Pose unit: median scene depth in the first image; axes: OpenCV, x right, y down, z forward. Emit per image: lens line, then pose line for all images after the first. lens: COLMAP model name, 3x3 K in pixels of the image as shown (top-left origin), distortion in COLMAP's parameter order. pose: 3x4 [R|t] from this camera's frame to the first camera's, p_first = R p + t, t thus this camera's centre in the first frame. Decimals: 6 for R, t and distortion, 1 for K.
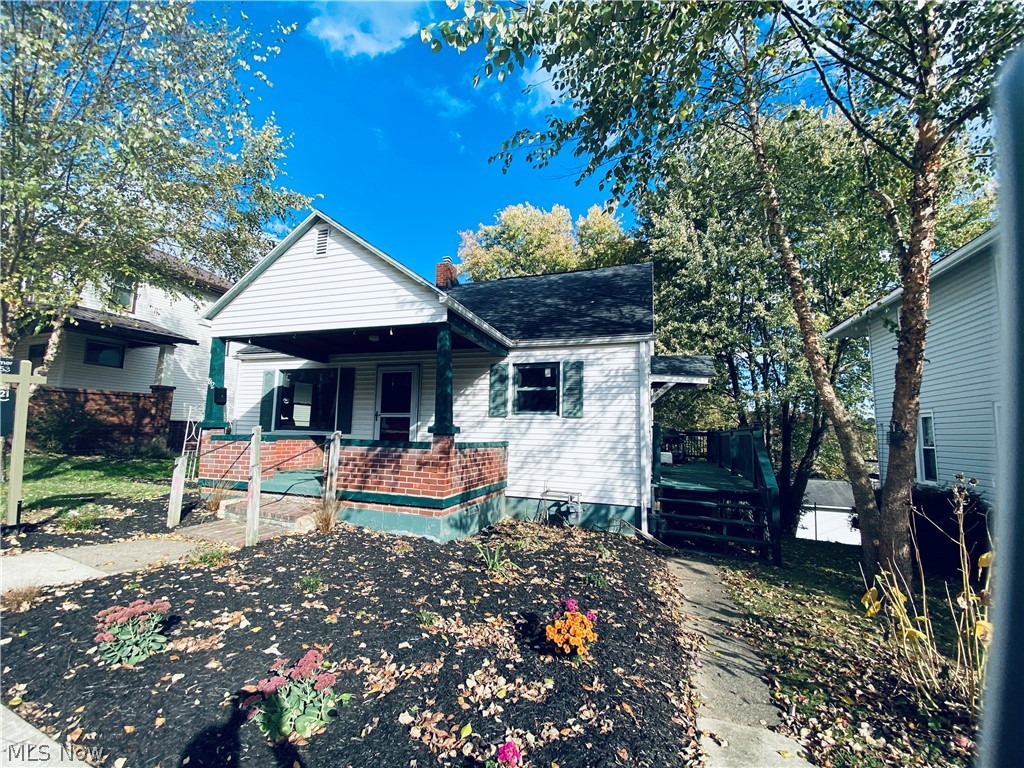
lens RADIAL K [[418.2, 0, 510.8], [0, 418.2, 386.6], [0, 0, 1]] dist [0.000727, 0.000000]
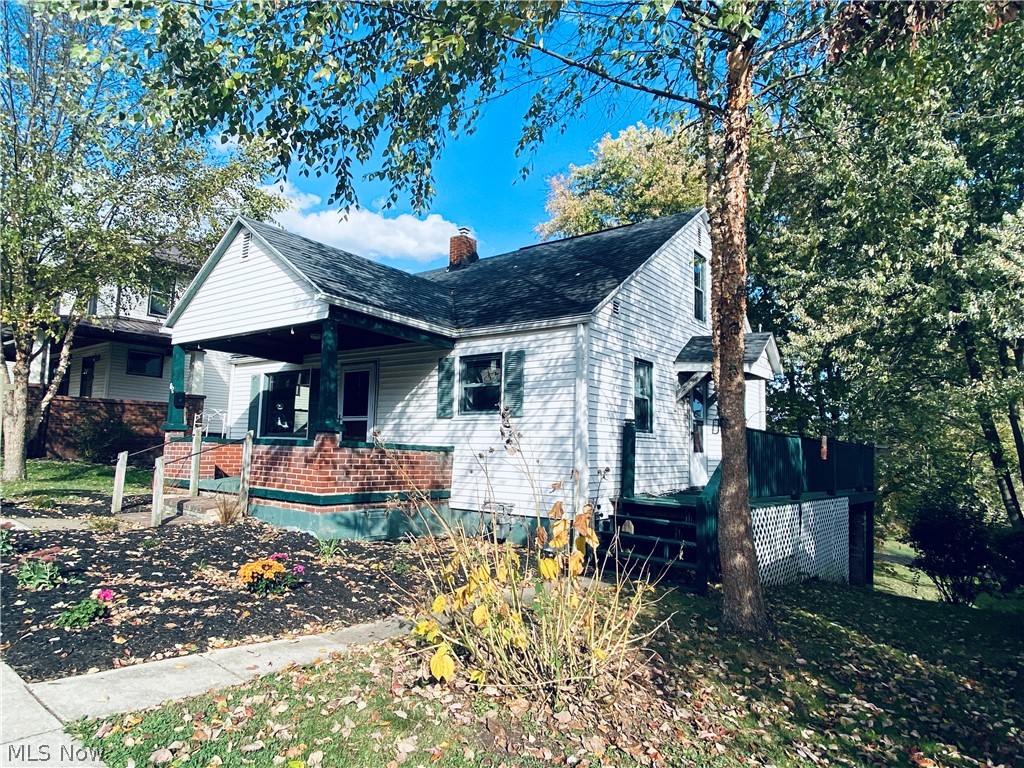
lens RADIAL K [[617.1, 0, 510.9], [0, 617.1, 386.8], [0, 0, 1]] dist [0.002925, -0.019290]
pose [[0.950094, -0.028970, -0.310617, 0.517072], [0.027062, 0.999579, -0.010452, 0.024642], [0.310789, 0.001524, 0.950478, -0.187247]]
